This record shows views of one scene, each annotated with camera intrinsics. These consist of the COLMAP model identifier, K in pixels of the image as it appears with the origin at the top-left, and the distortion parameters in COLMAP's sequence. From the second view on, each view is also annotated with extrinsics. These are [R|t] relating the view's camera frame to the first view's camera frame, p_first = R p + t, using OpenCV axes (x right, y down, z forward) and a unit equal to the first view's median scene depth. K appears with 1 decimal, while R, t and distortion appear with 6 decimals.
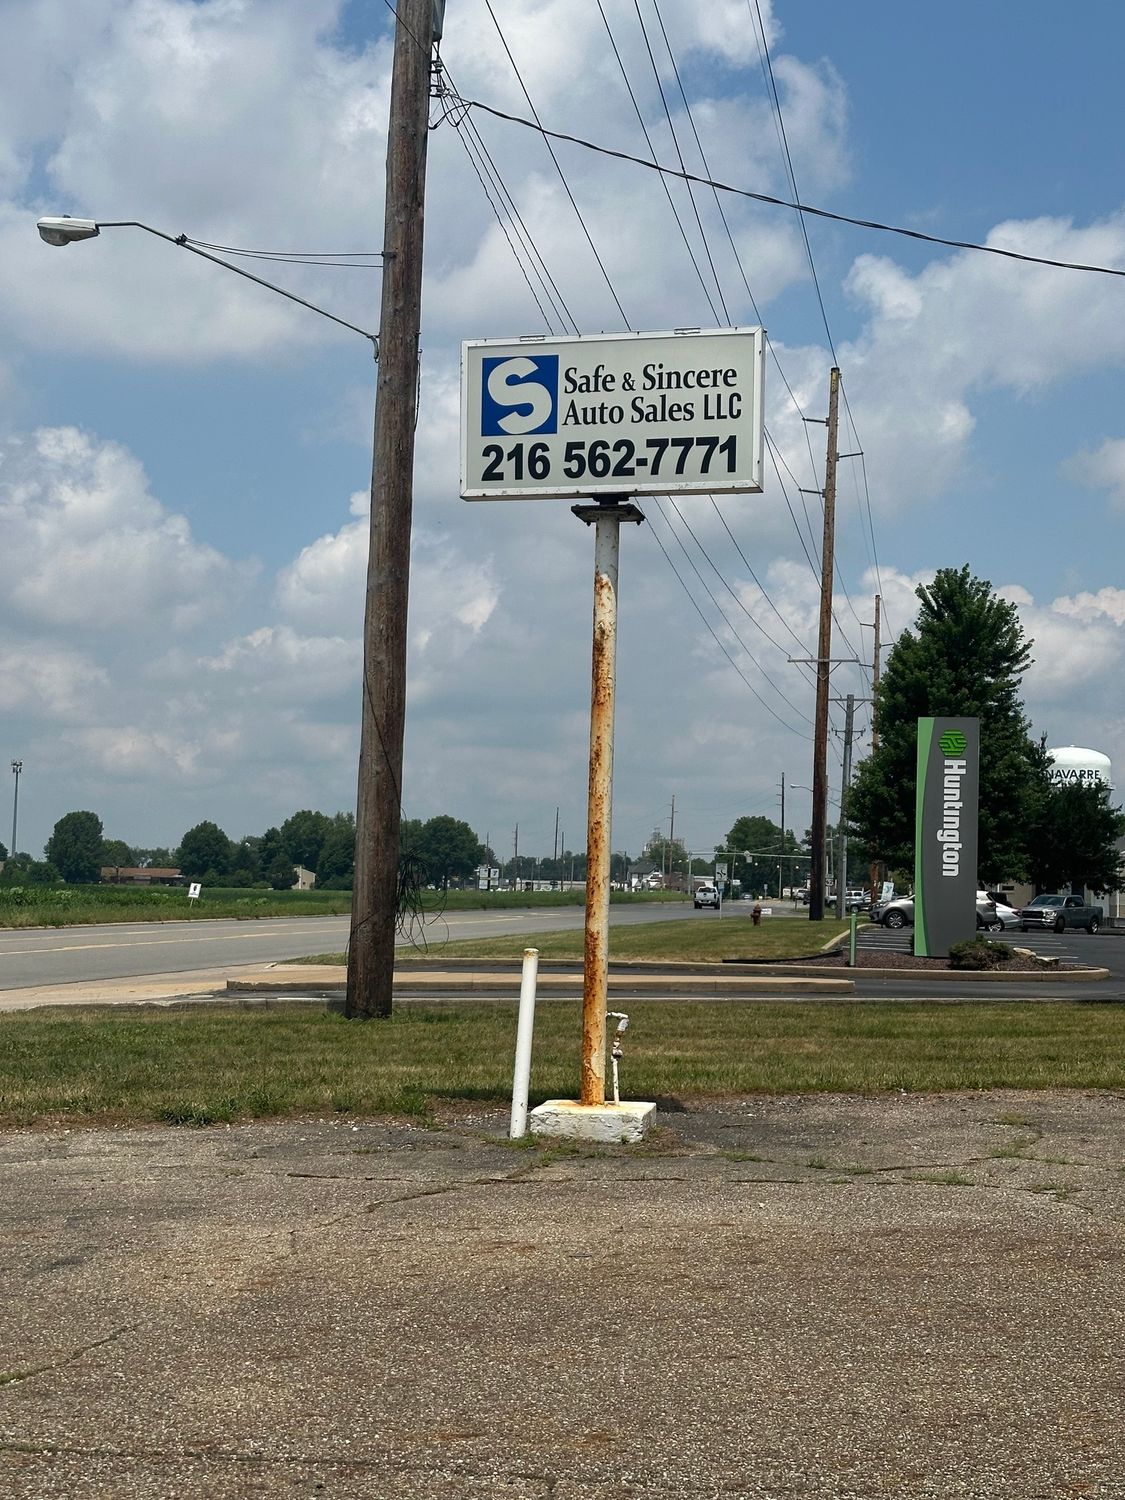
lens RADIAL K [[2113.6, 0, 562.5], [0, 2113.6, 750.0], [0, 0, 1]] dist [0.199255, 0.013711]
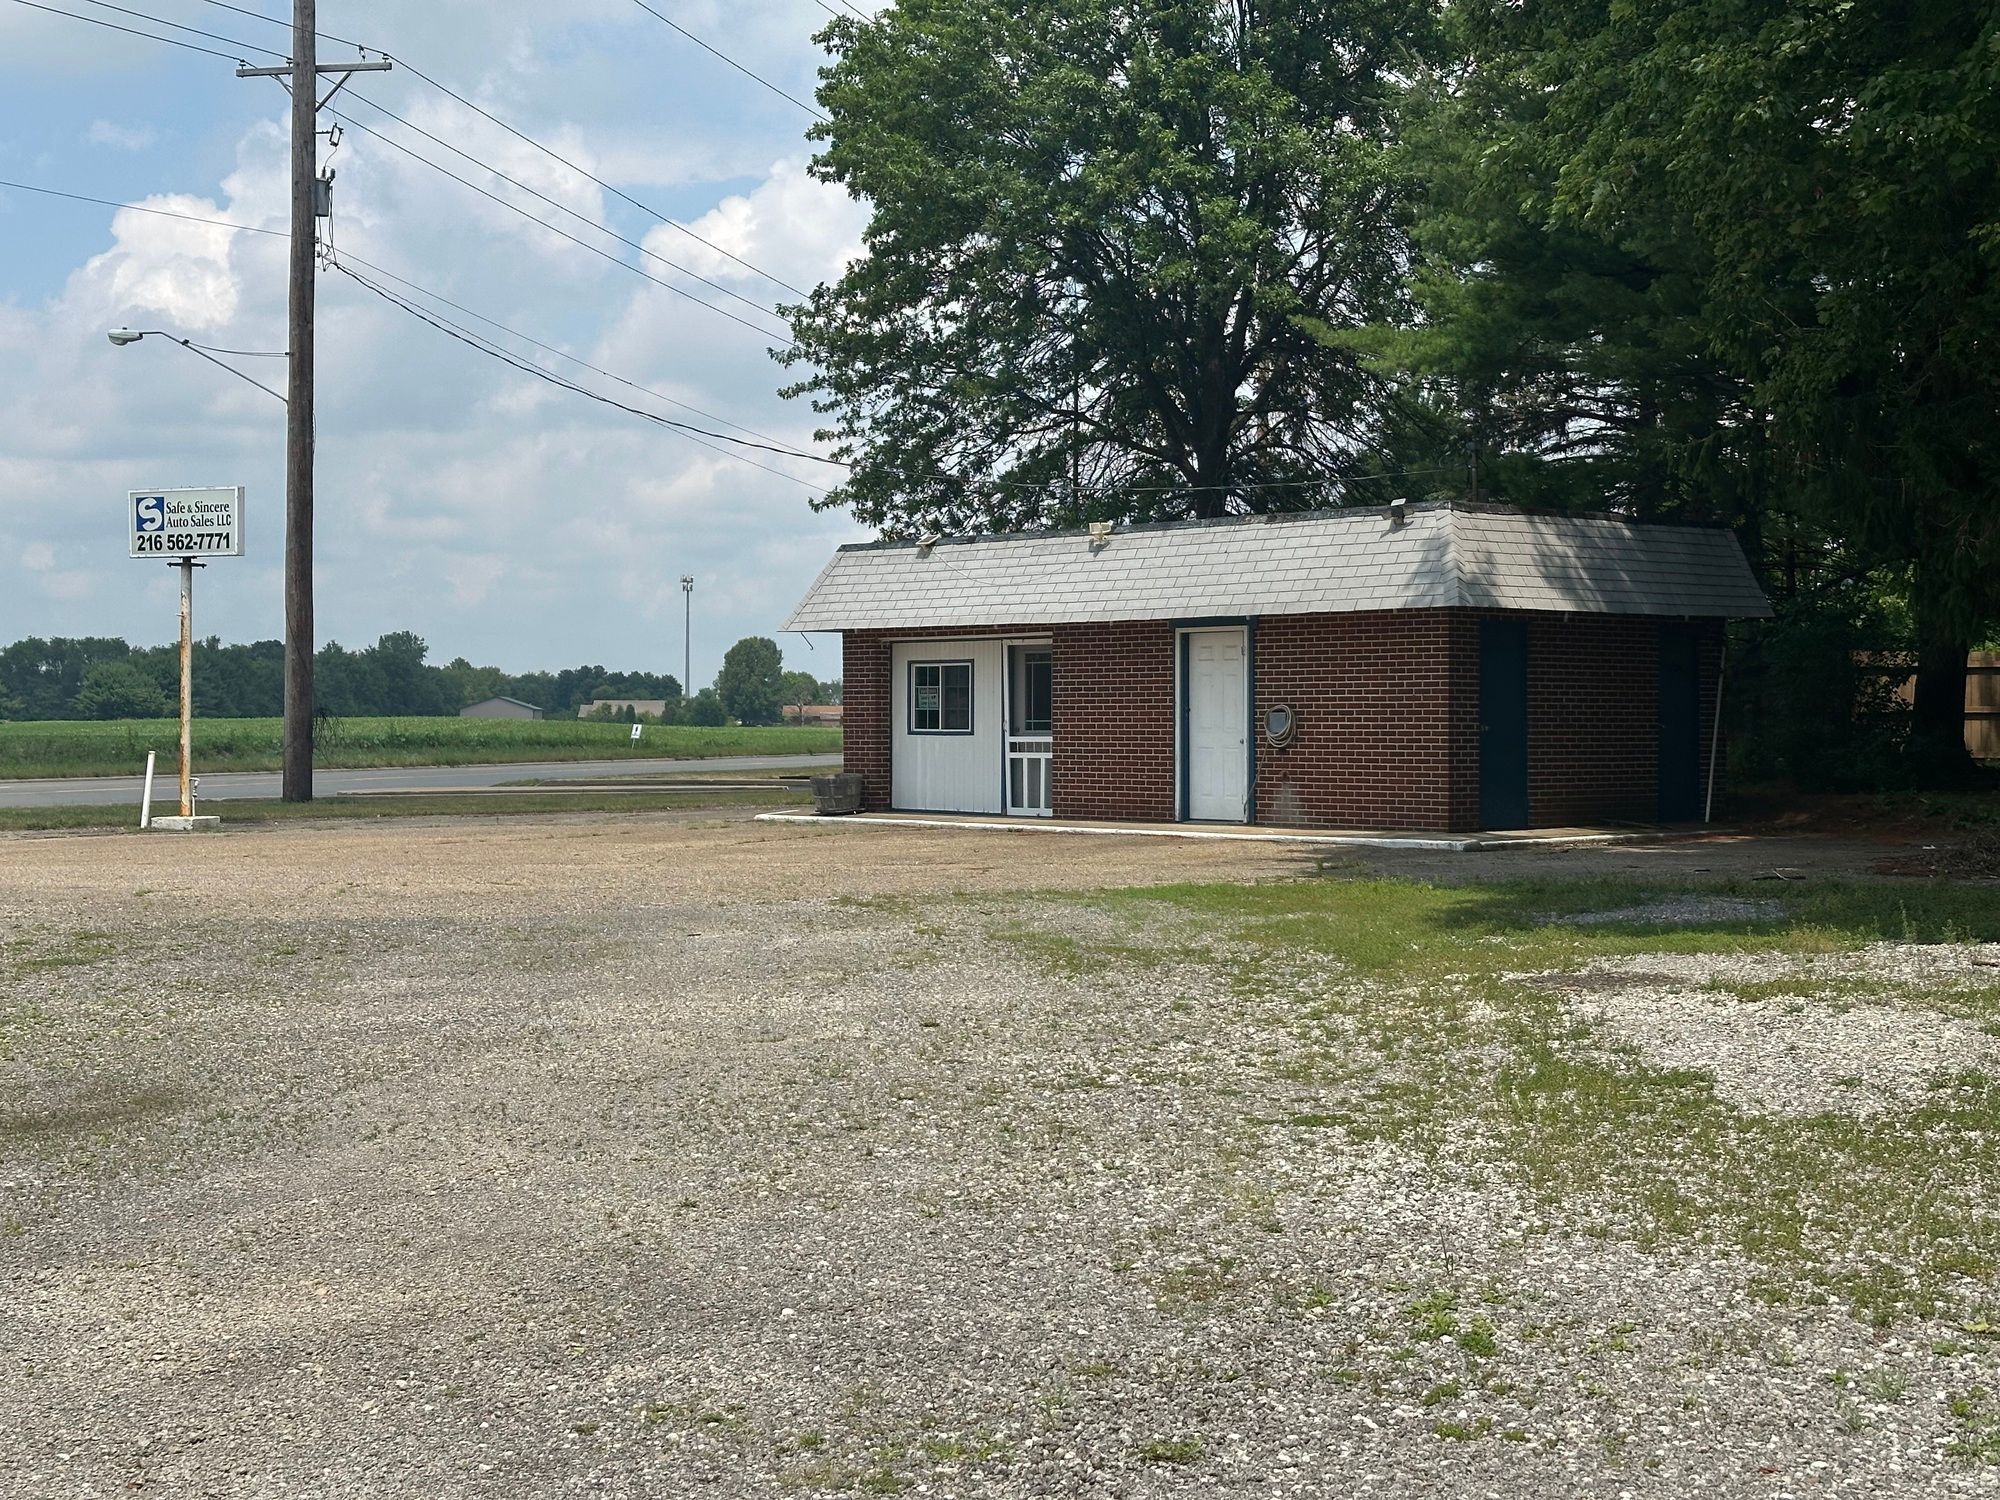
lens RADIAL K [[2798.7, 0, 1000.0], [0, 2798.7, 750.0], [0, 0, 1]] dist [0.122720, 0.008354]
pose [[0.987889, -0.018895, -0.154008, 1.371102], [0.030255, 0.996964, 0.071751, -0.104416], [0.152185, -0.075542, 0.985461, -1.928644]]
